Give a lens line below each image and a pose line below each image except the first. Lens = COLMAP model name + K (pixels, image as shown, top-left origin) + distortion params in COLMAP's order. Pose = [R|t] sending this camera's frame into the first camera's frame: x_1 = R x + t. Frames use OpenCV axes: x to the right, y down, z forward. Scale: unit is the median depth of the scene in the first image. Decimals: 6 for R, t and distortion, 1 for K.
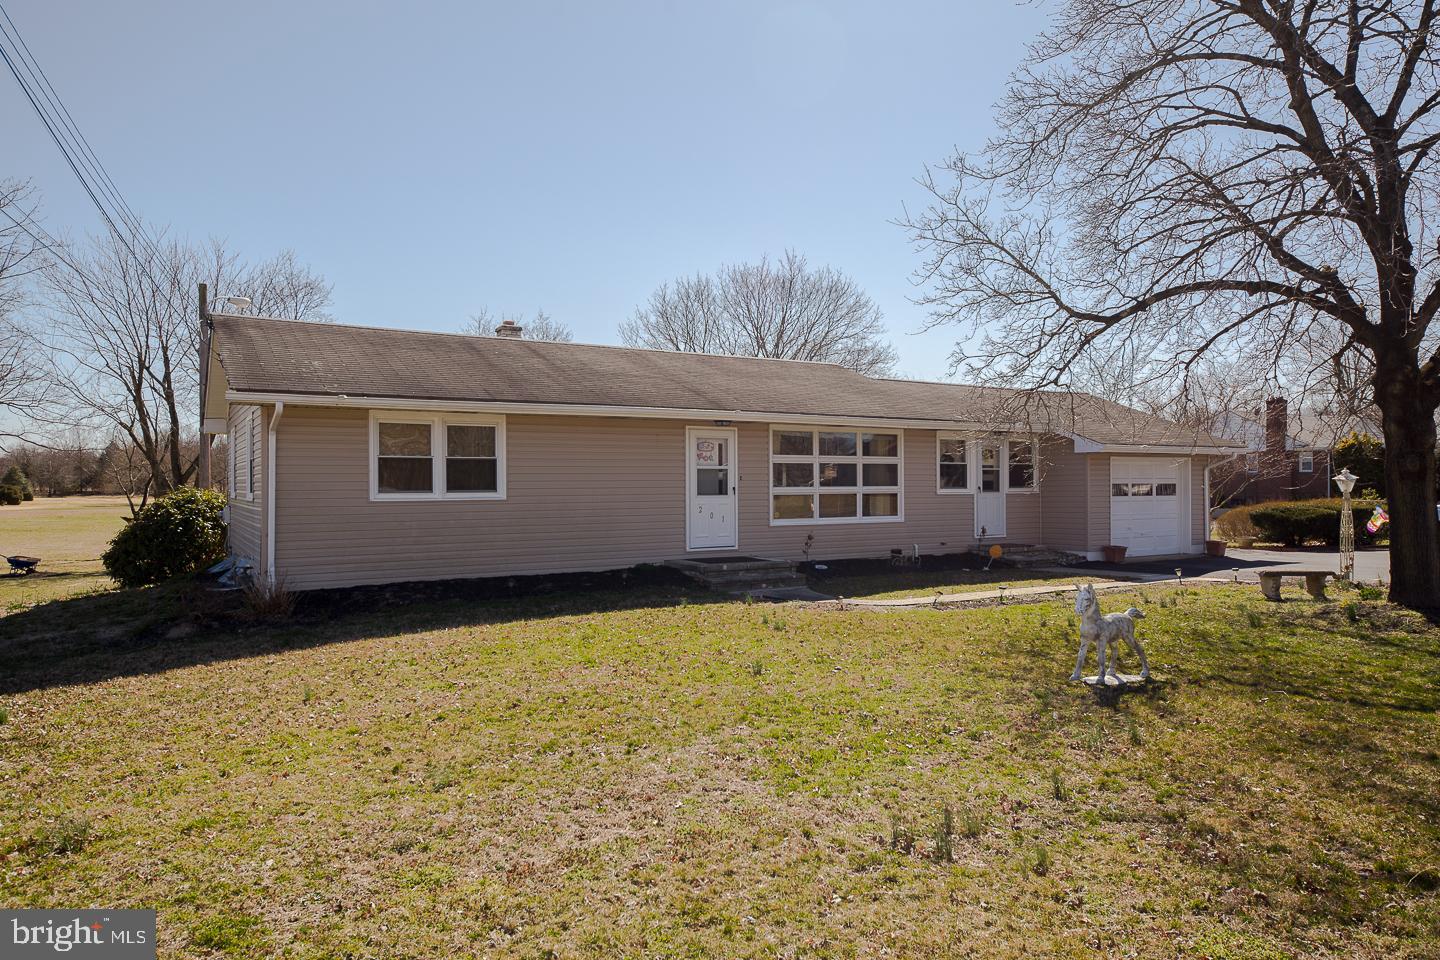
lens RADIAL K [[936.5, 0, 717.4], [0, 936.5, 473.0], [0, 0, 1]] dist [0.003529, 0.000034]
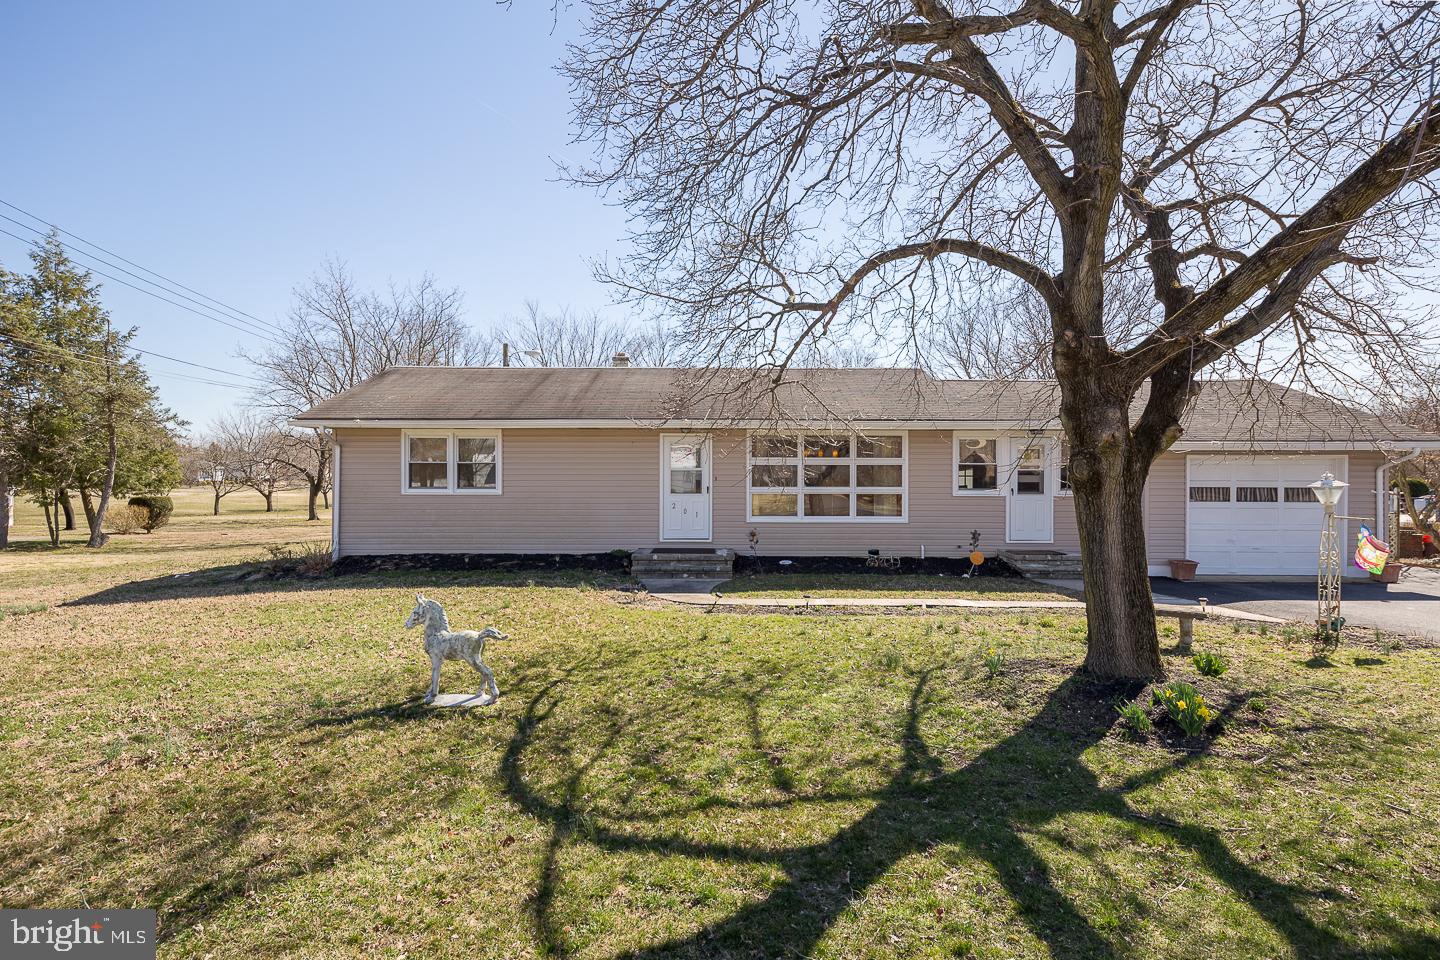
lens RADIAL K [[753.7, 0, 746.9], [0, 753.7, 469.8], [0, 0, 1]] dist [0.014823, 0.001653]
pose [[0.854566, 0.000049, -0.519343, 0.497826], [0.000524, 0.999999, 0.000957, -0.005766], [0.519343, -0.001090, 0.854565, 0.234892]]
